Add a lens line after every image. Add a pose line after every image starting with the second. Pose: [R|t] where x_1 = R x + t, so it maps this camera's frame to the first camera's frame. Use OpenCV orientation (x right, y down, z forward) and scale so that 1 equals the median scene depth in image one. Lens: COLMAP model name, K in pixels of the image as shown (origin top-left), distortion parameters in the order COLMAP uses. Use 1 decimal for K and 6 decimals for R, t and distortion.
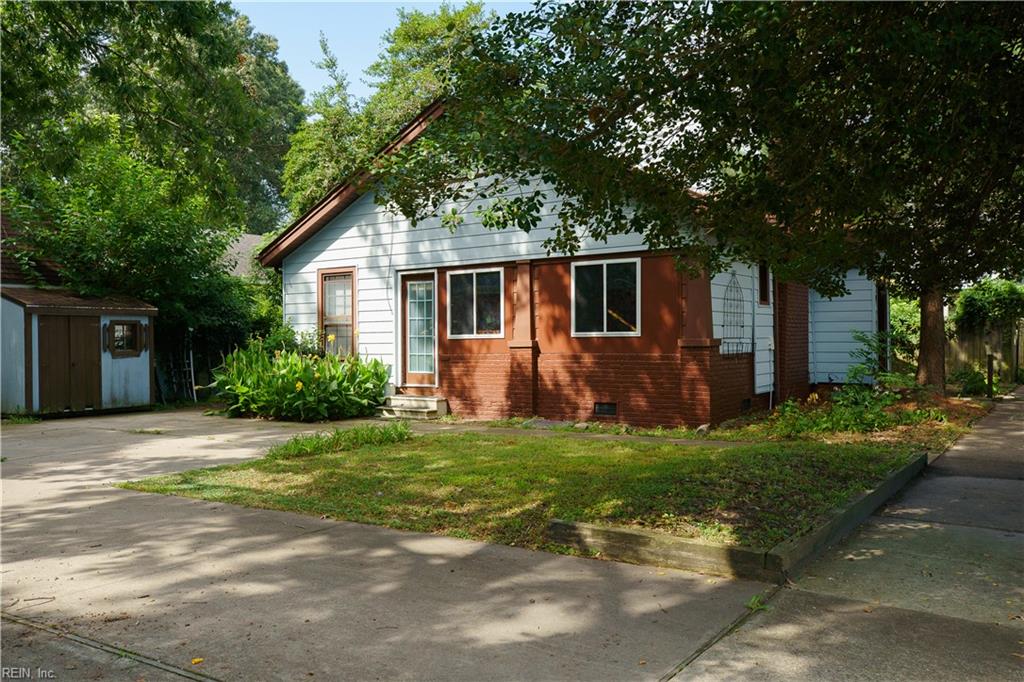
lens RADIAL K [[866.1, 0, 512.0], [0, 866.1, 341.0], [0, 0, 1]] dist [-0.002612, -0.001368]
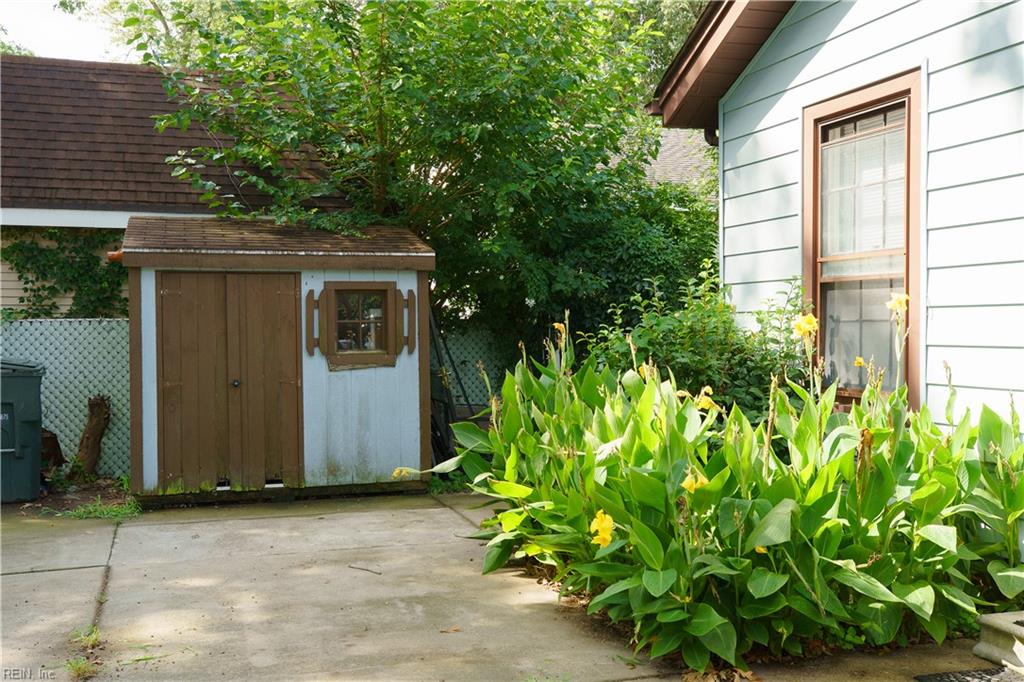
lens RADIAL K [[1008.9, 0, 512.0], [0, 1008.9, 341.0], [0, 0, 1]] dist [0.073526, 0.005975]
pose [[0.790089, 0.014865, -0.612811, -0.081935], [-0.002808, 0.999783, 0.020631, -0.005117], [0.612985, -0.014580, 0.789960, 0.661551]]
